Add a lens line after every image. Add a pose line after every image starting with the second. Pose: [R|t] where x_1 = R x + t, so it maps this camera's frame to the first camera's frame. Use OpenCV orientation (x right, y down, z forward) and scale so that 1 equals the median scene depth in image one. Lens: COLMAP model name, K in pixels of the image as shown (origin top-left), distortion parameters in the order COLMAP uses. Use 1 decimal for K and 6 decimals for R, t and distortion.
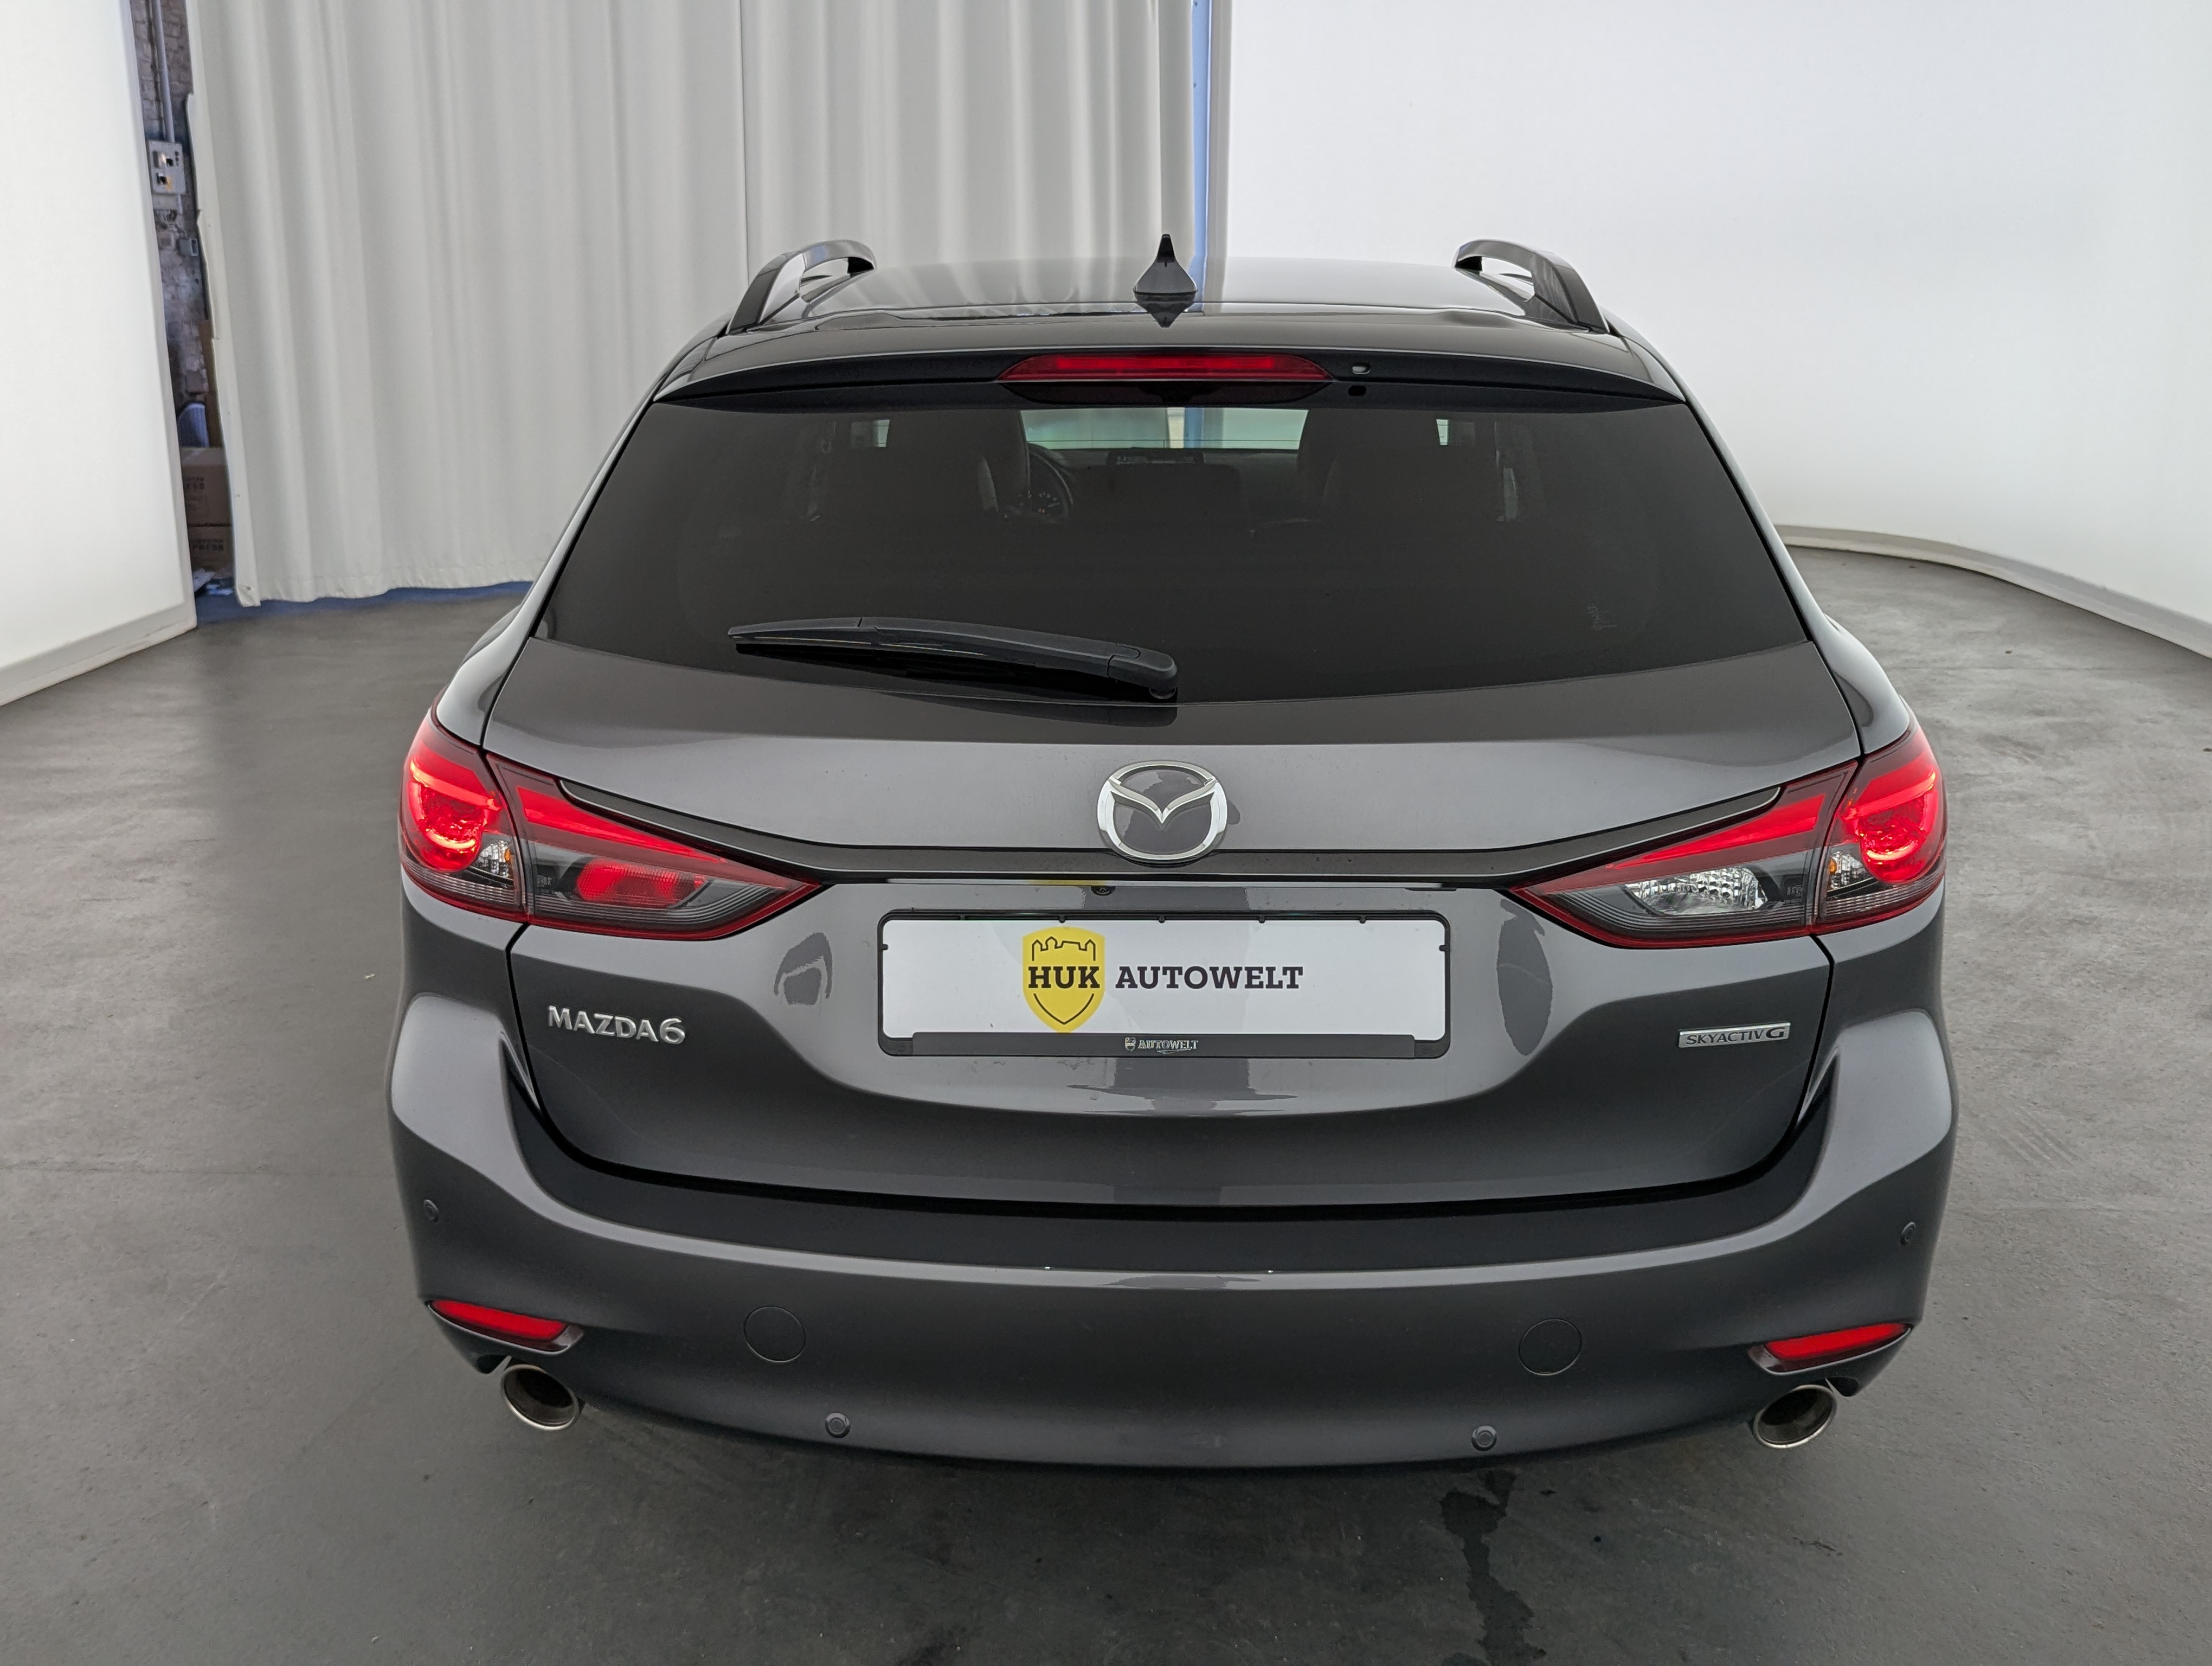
lens RADIAL K [[2194.5, 0, 1095.5], [0, 2194.5, 828.1], [0, 0, 1]] dist [0.051193, 0.000000]
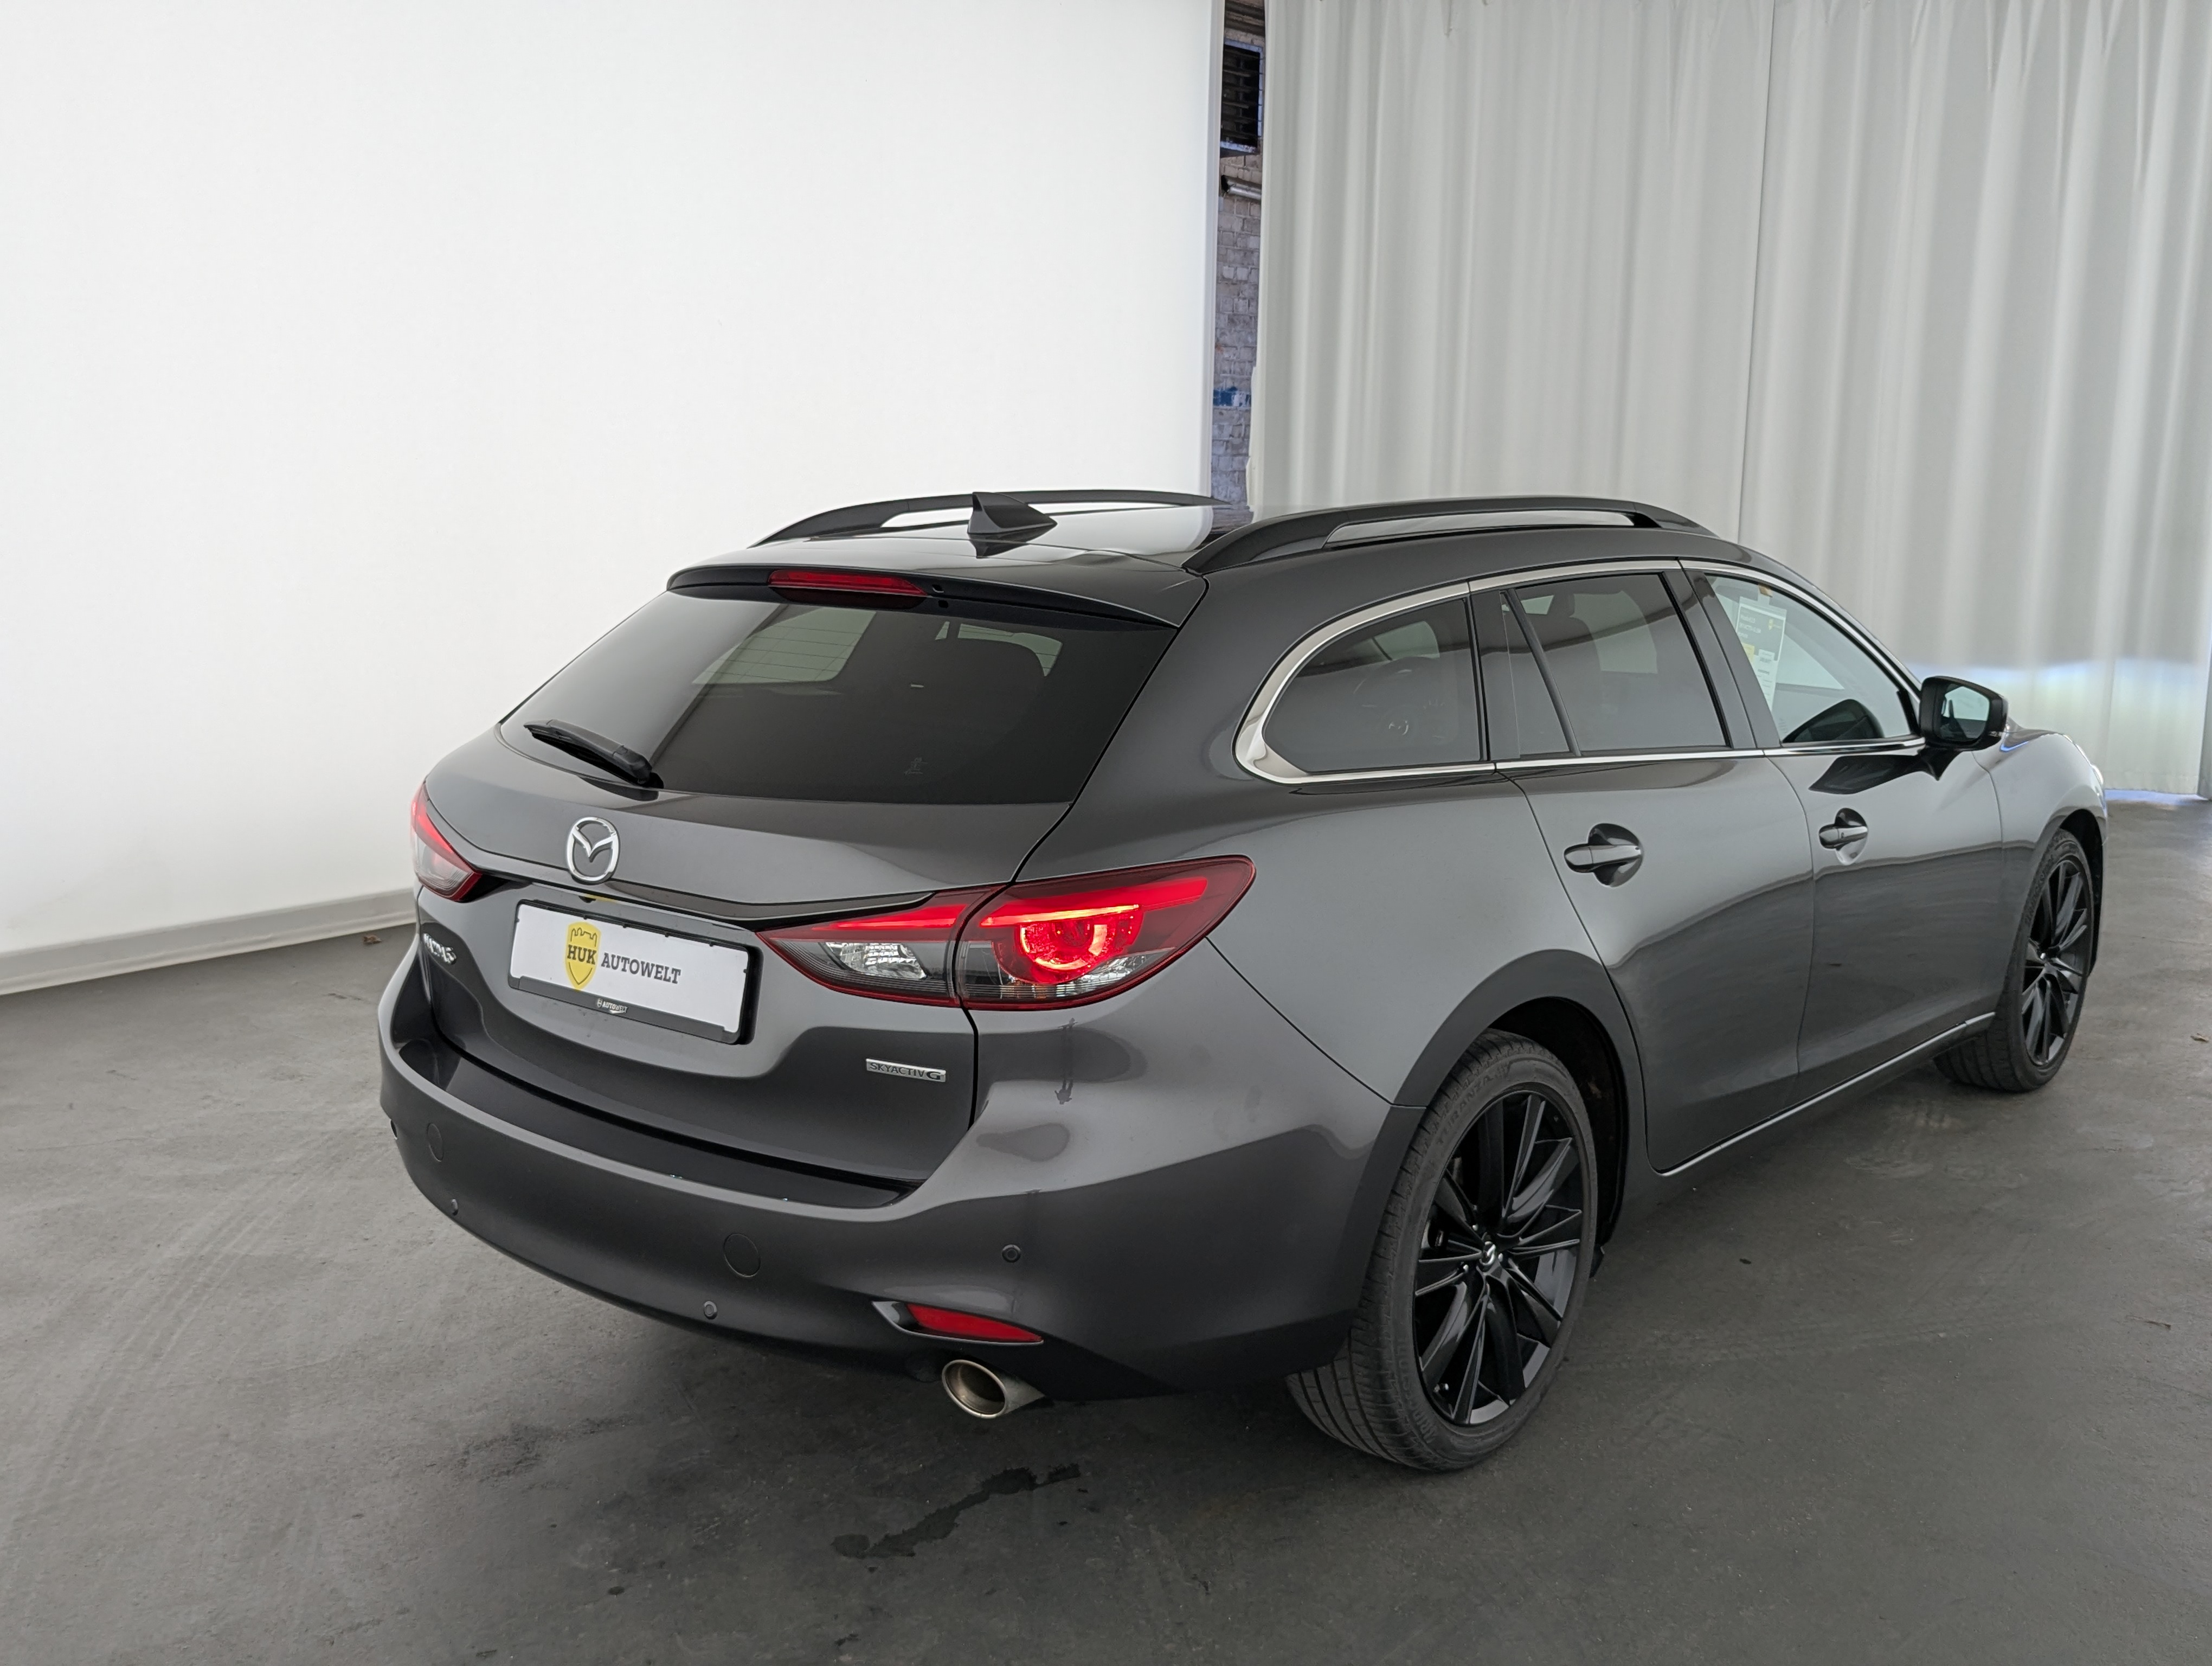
lens RADIAL K [[2194.5, 0, 1101.3], [0, 2194.5, 840.3], [0, 0, 1]] dist [0.051193, 0.000000]
pose [[0.770846, 0.109912, -0.627468, 1.245316], [-0.170404, 0.984685, -0.036857, -0.017483], [0.613807, 0.135334, 0.777770, -0.002577]]
